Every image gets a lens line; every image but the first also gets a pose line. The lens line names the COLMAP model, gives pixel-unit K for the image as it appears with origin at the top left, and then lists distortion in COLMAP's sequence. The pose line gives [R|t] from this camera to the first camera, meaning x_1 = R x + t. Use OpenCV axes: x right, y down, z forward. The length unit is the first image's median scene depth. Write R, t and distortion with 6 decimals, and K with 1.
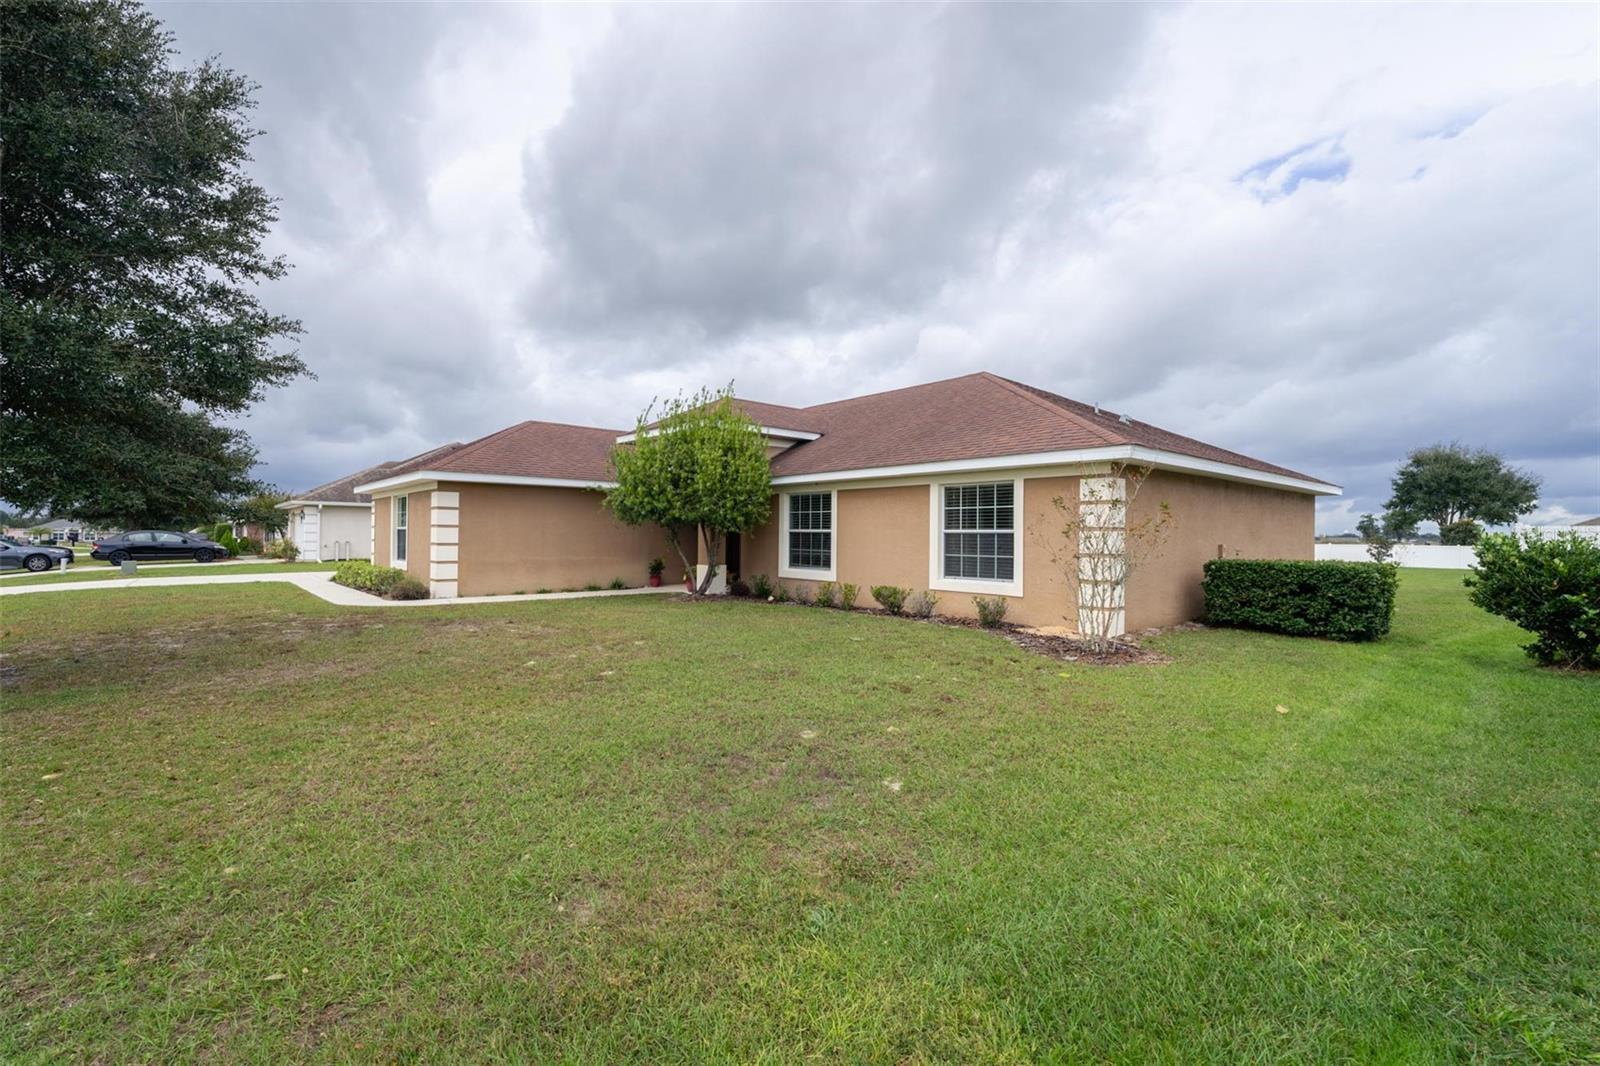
lens RADIAL K [[674.2, 0, 800.0], [0, 674.2, 533.0], [0, 0, 1]] dist [-0.000169, -0.000004]
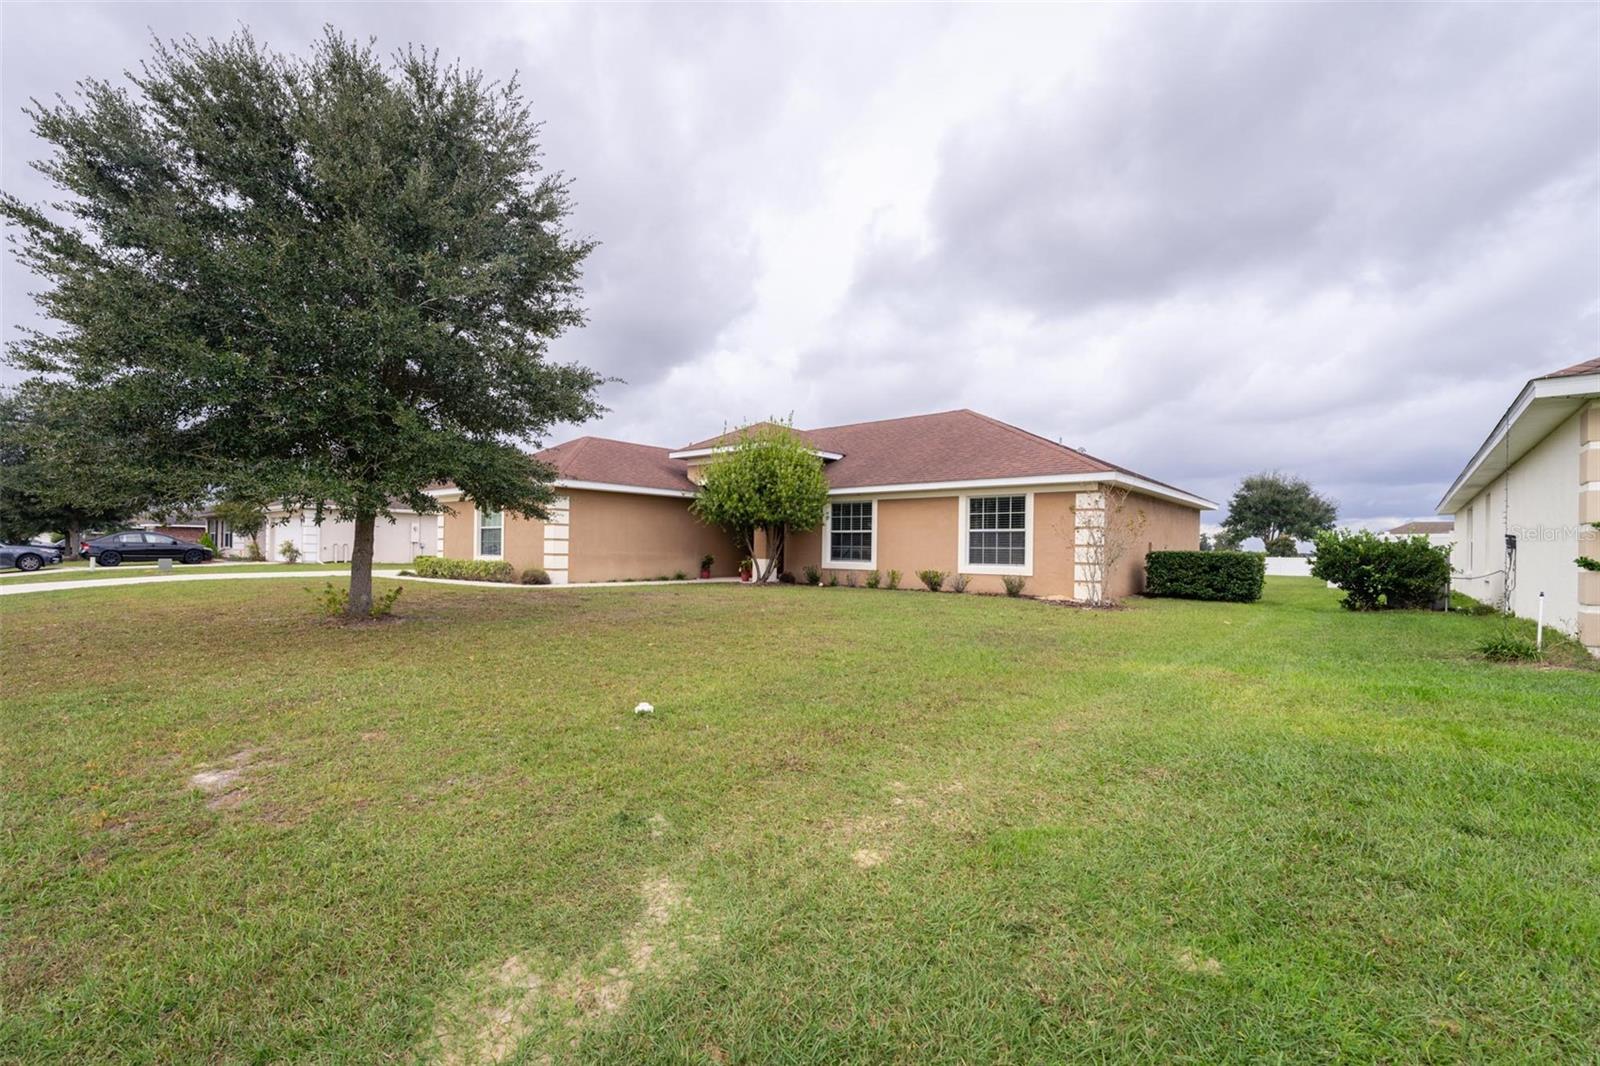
lens RADIAL K [[673.2, 0, 791.9], [0, 673.2, 556.6], [0, 0, 1]] dist [0.000197, 0.000043]
pose [[0.988437, 0.002891, 0.151604, -0.306936], [-0.004940, 0.999901, 0.013139, 0.029861], [-0.151551, -0.013736, 0.988354, -0.258588]]
